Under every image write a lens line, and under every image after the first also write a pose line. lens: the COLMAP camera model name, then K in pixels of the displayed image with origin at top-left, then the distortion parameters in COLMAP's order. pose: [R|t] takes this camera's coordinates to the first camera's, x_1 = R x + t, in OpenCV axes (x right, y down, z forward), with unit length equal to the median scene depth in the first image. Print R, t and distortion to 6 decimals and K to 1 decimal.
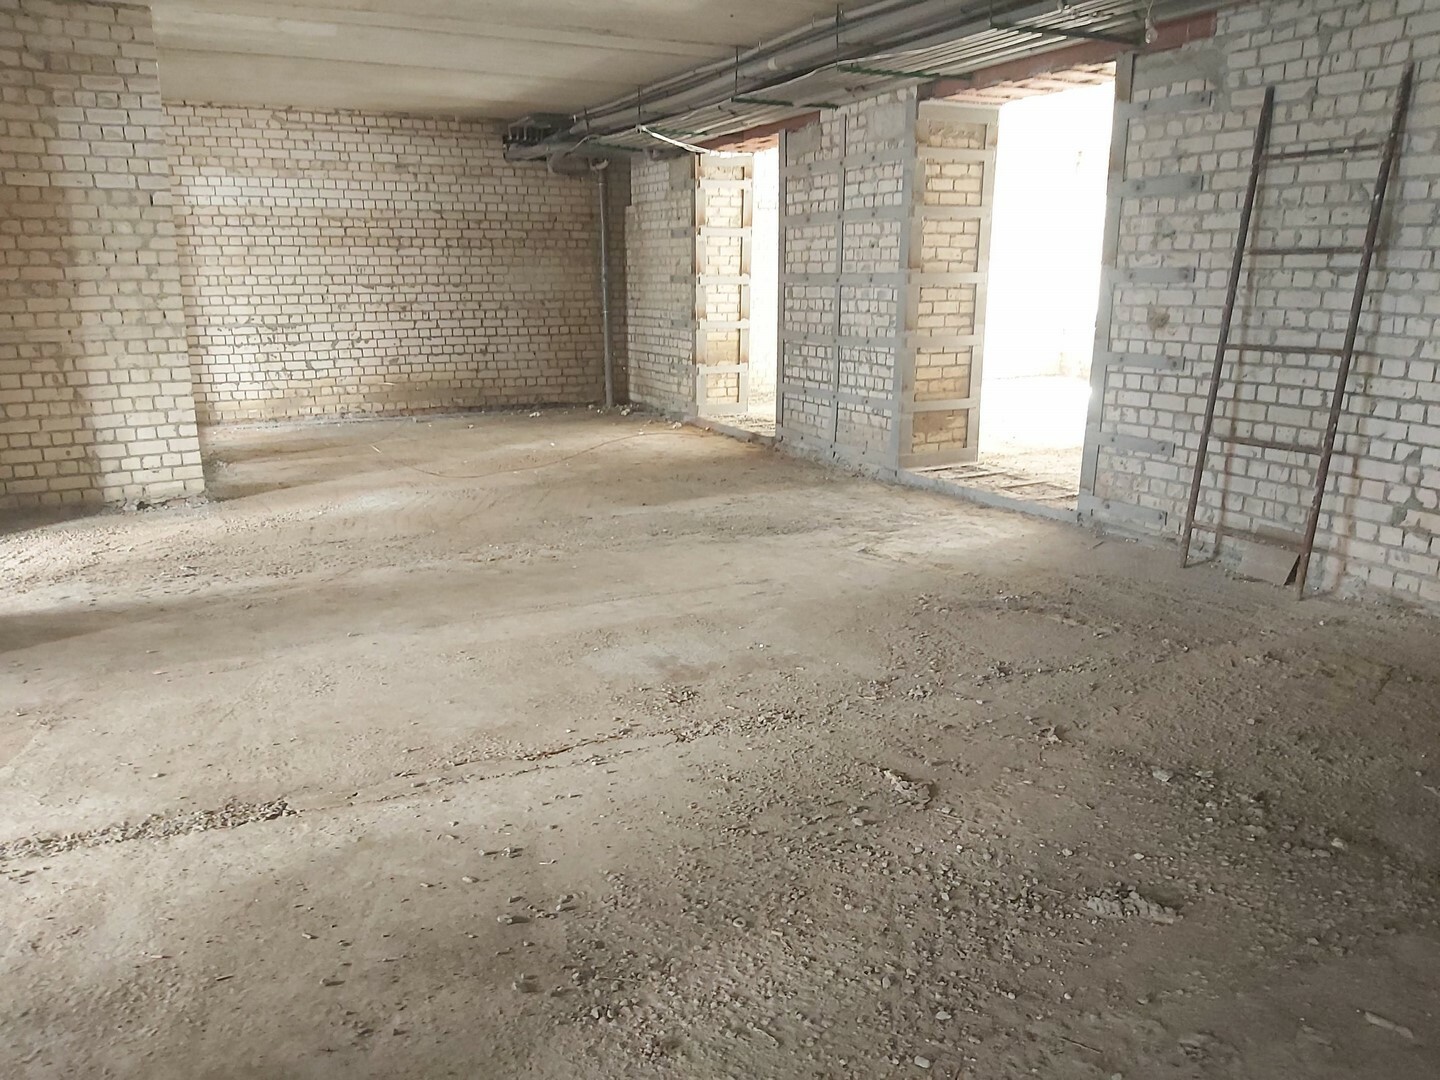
lens RADIAL K [[1115.7, 0, 720.6], [0, 1115.7, 540.1], [0, 0, 1]] dist [0.055182, -0.069916]
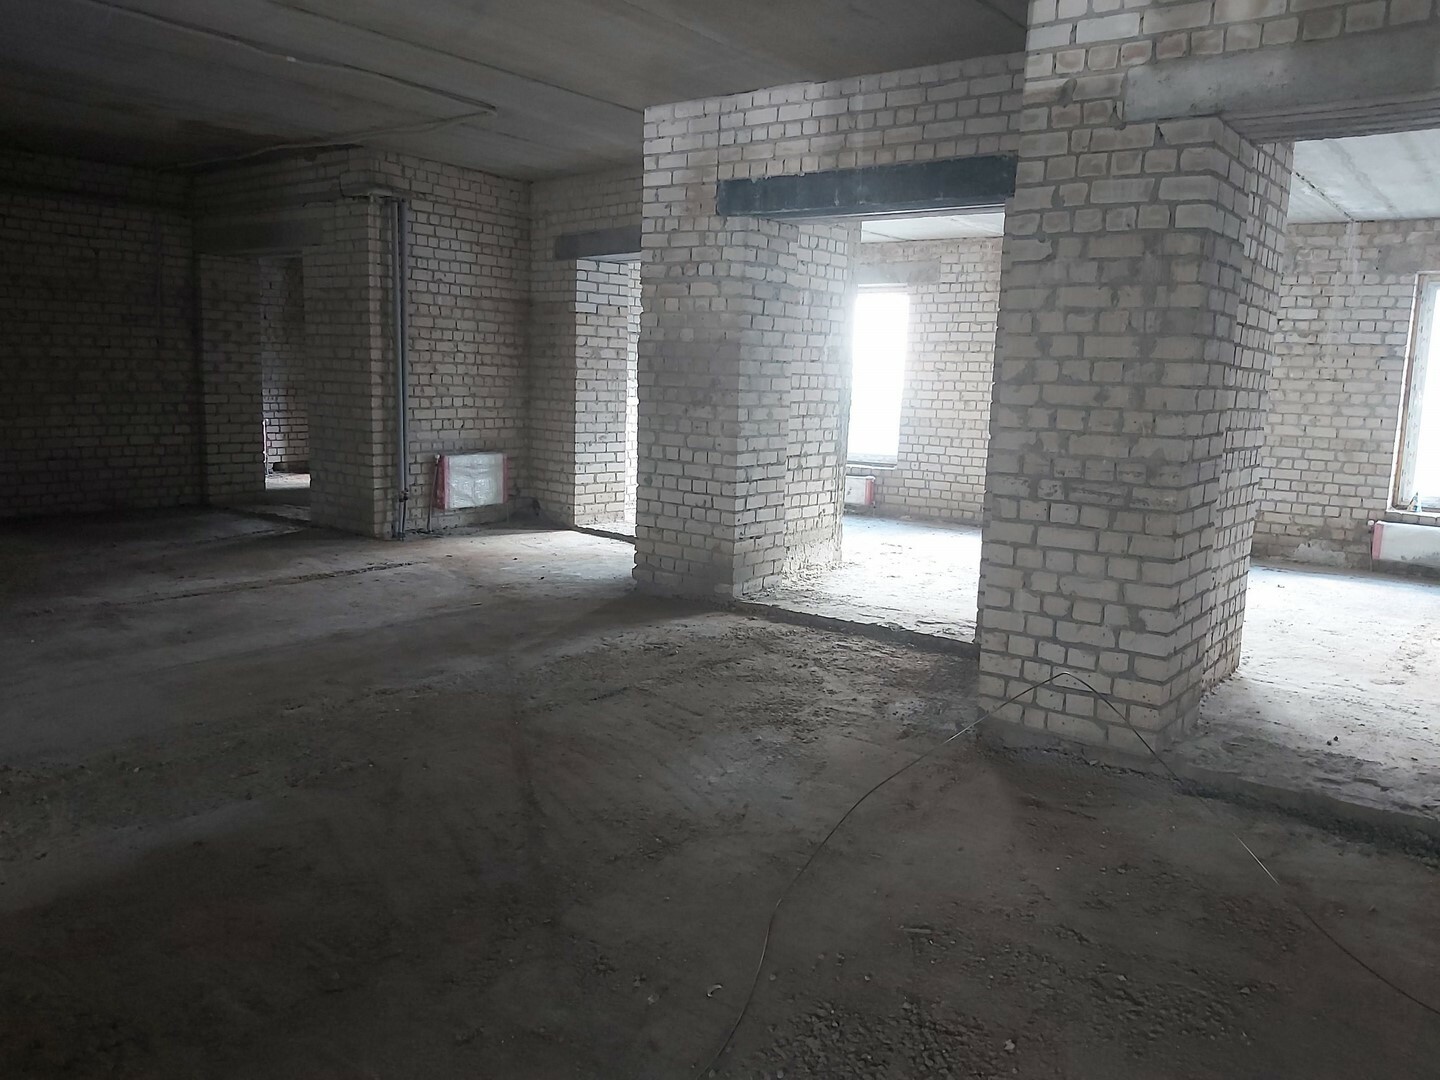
lens RADIAL K [[1115.7, 0, 719.3], [0, 1115.7, 541.0], [0, 0, 1]] dist [0.055182, -0.069916]
pose [[-0.896088, 0.040693, -0.442007, -0.083217], [-0.132639, 0.925743, 0.354128, -0.455397], [0.423596, 0.375957, -0.824150, 1.928993]]
